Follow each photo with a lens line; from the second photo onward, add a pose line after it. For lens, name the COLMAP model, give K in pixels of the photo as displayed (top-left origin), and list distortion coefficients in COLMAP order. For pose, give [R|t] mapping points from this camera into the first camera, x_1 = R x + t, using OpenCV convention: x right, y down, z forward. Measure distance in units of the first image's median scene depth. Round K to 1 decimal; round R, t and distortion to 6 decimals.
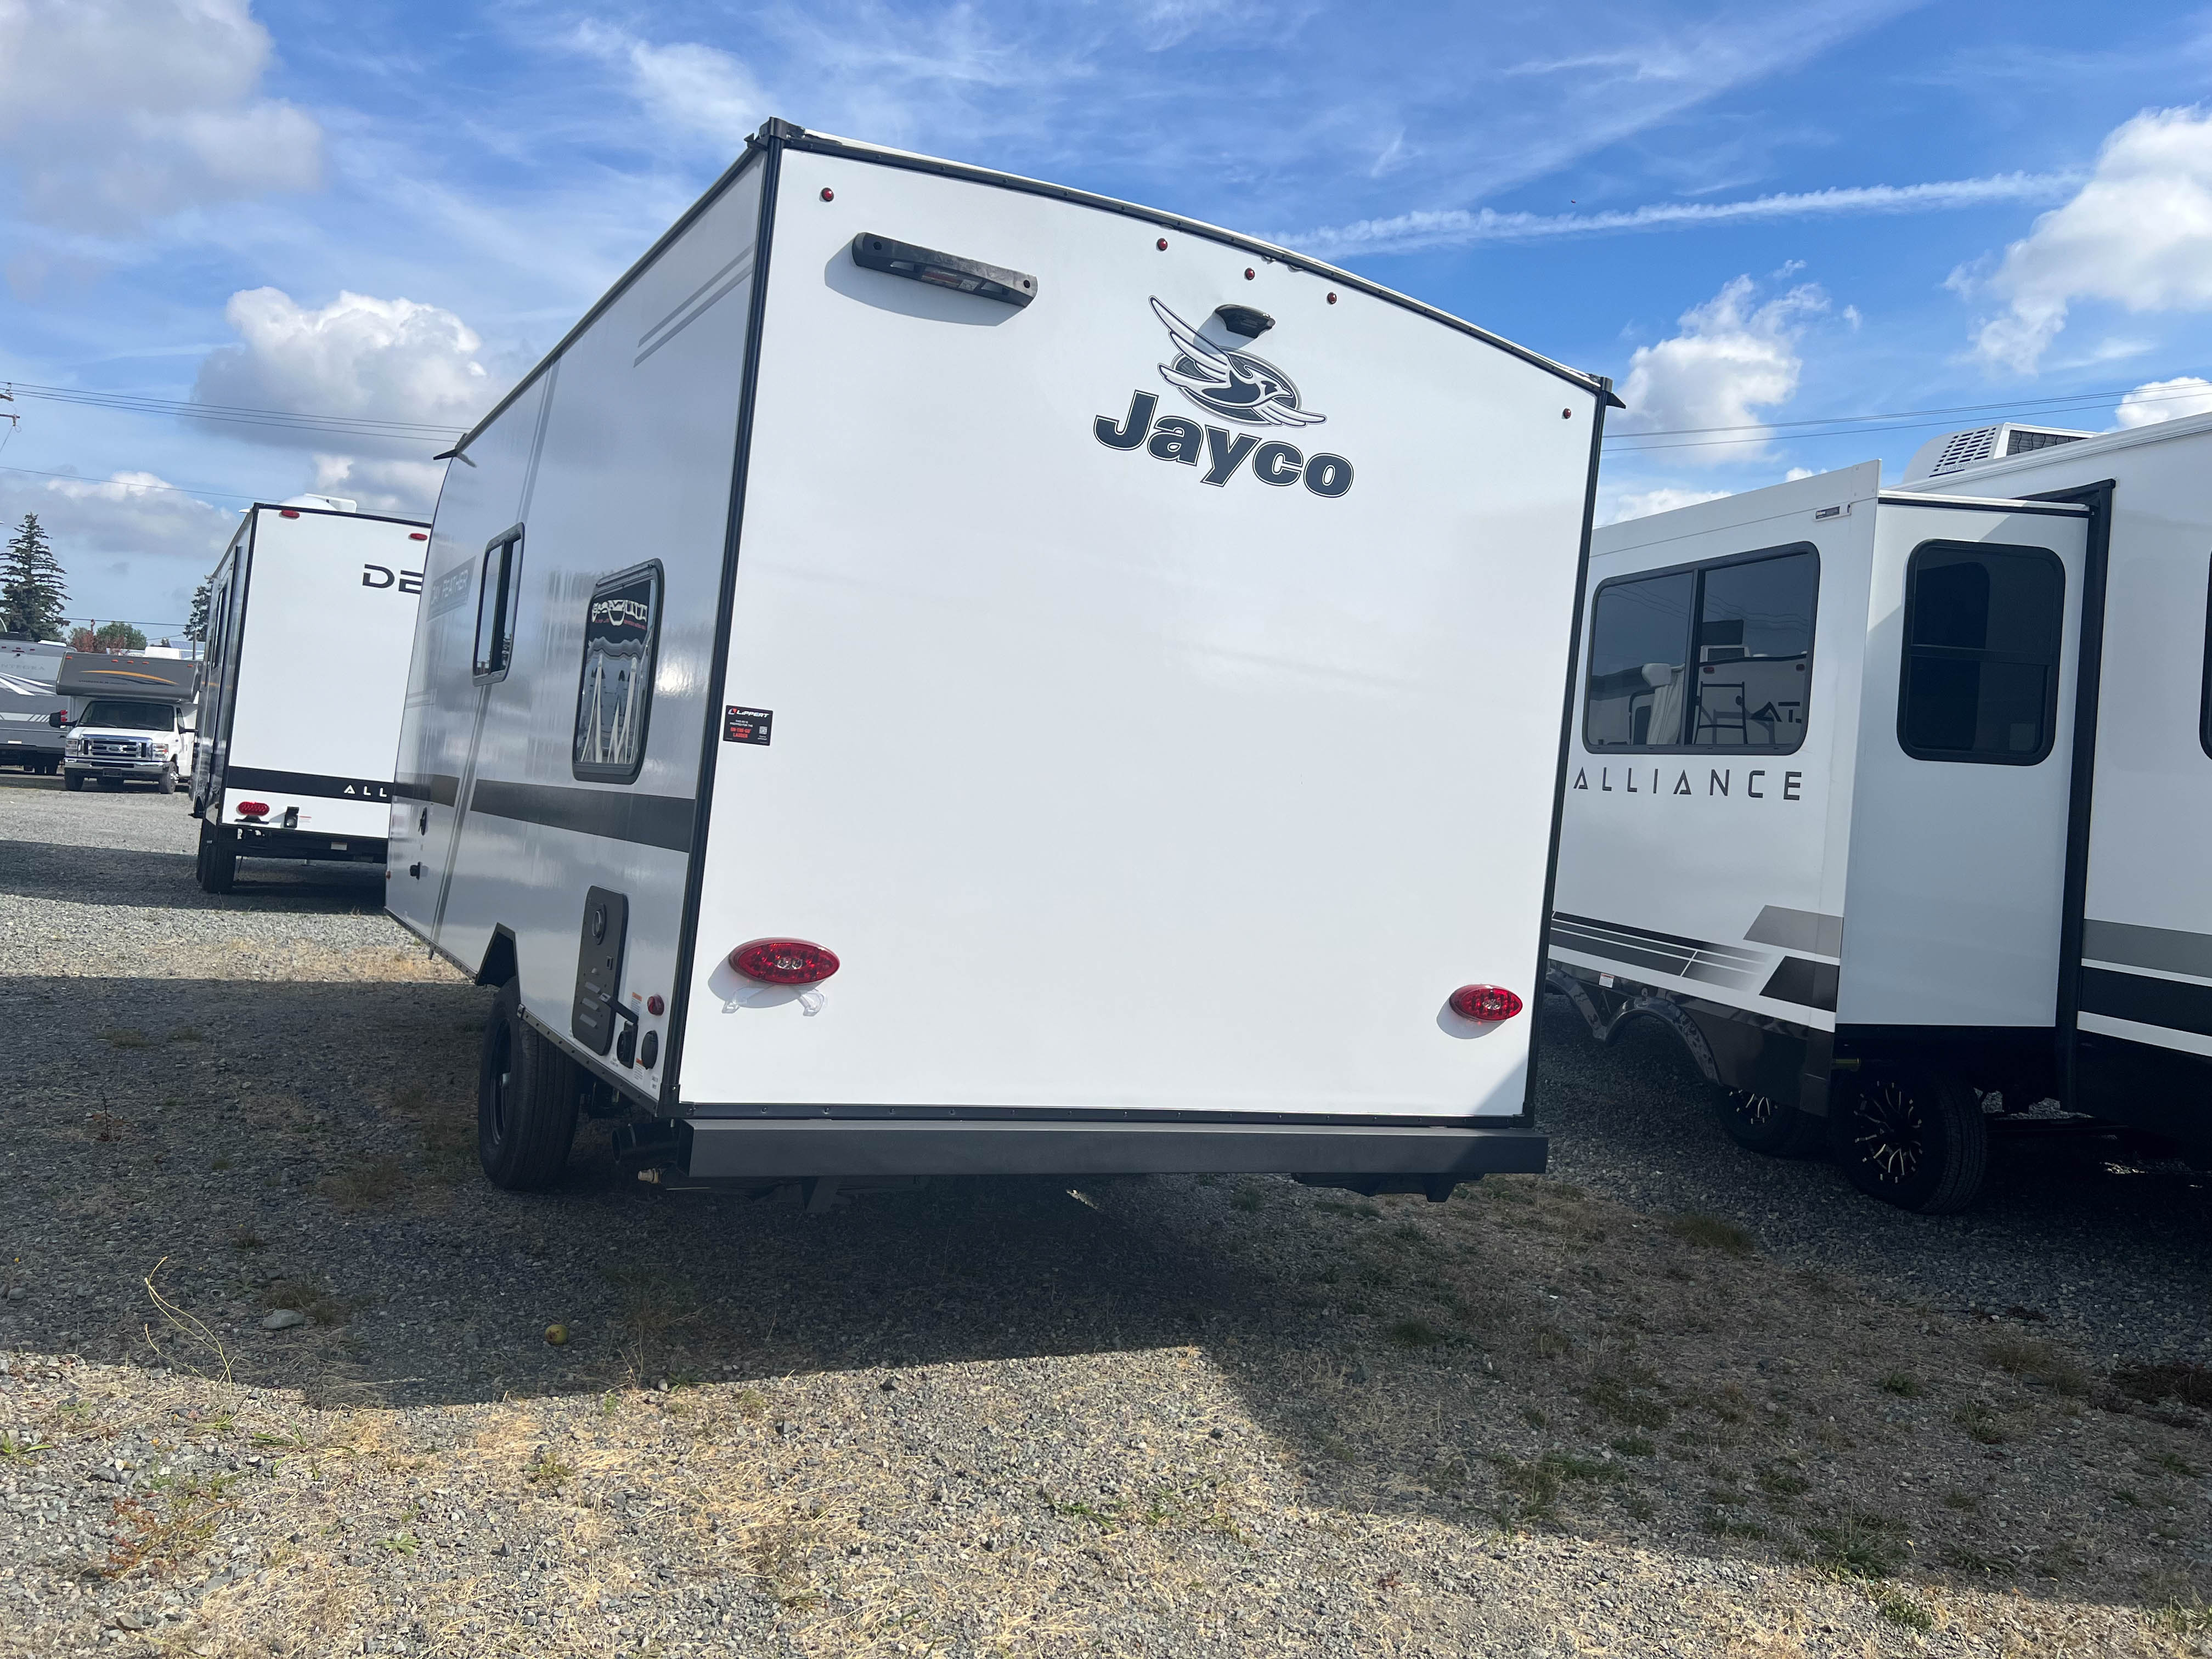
lens RADIAL K [[1661.8, 0, 1105.4], [0, 1661.8, 807.7], [0, 0, 1]] dist [0.070801, -0.092431]
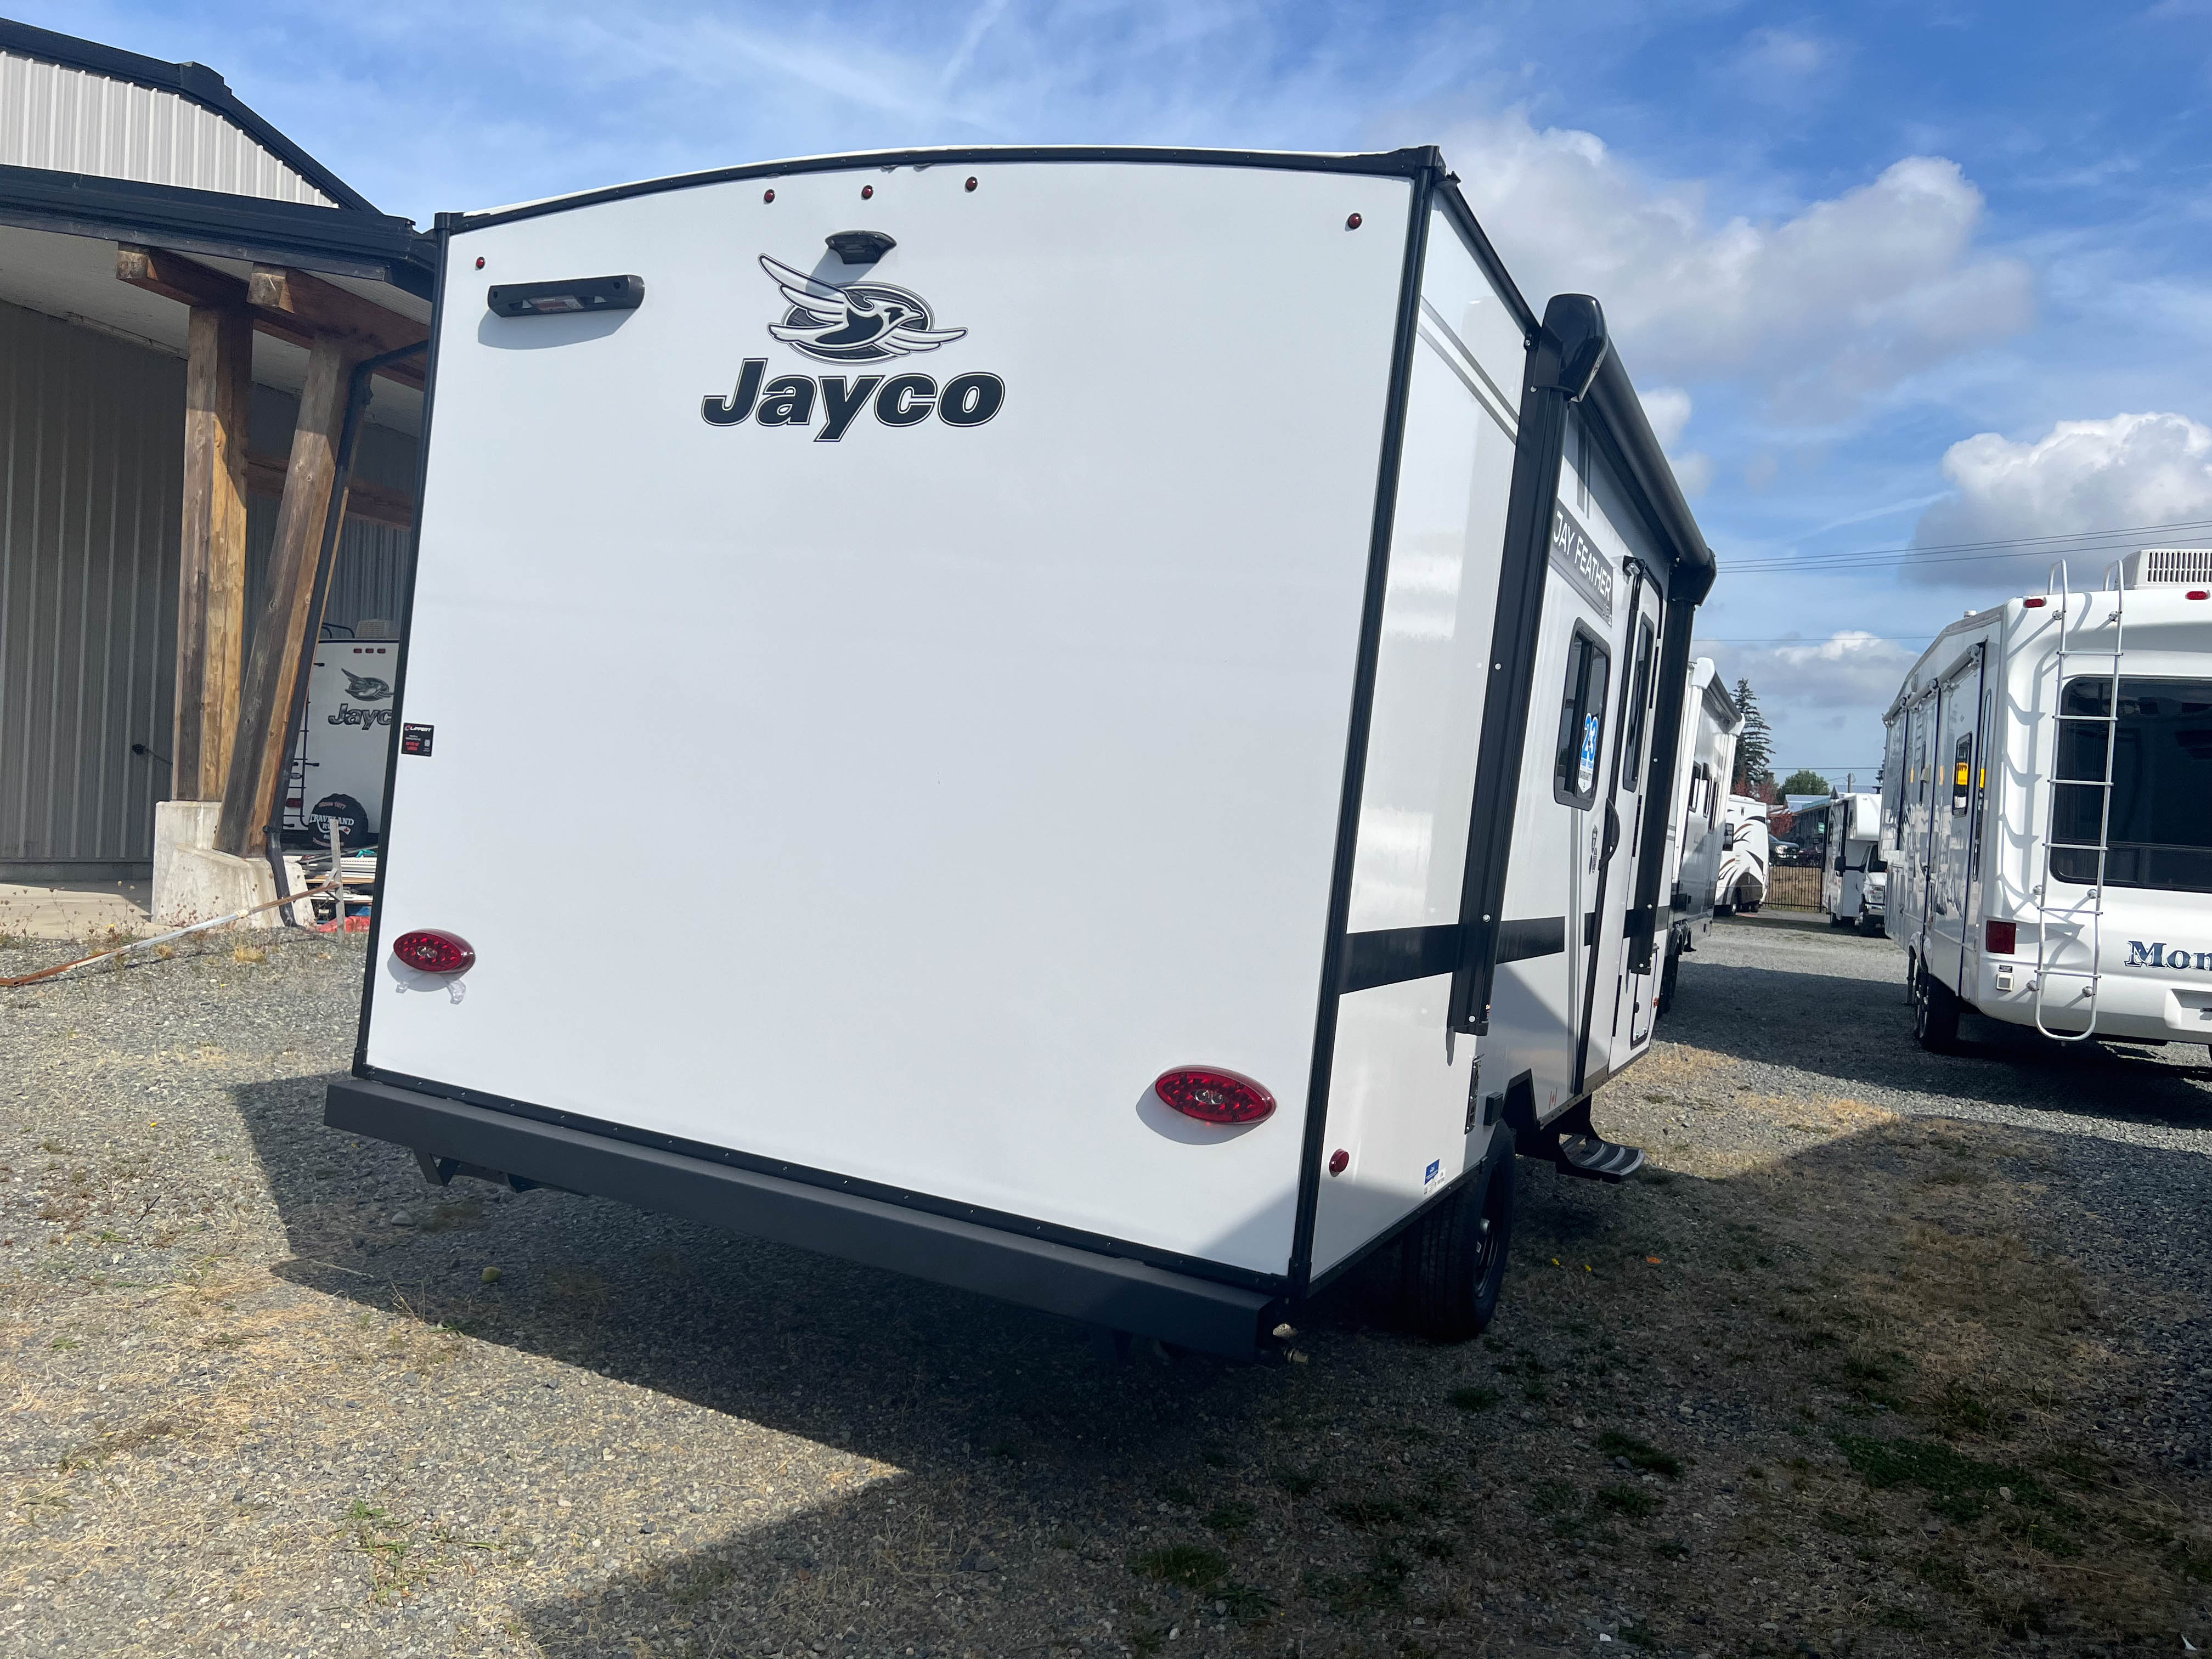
lens RADIAL K [[1691.2, 0, 1106.0], [0, 1691.2, 829.5], [0, 0, 1]] dist [0.011331, 0.004992]
pose [[0.592375, -0.025965, -0.805244, 0.856522], [-0.032158, 0.997922, -0.055835, 0.052902], [0.805021, 0.058970, 0.590309, 0.607011]]
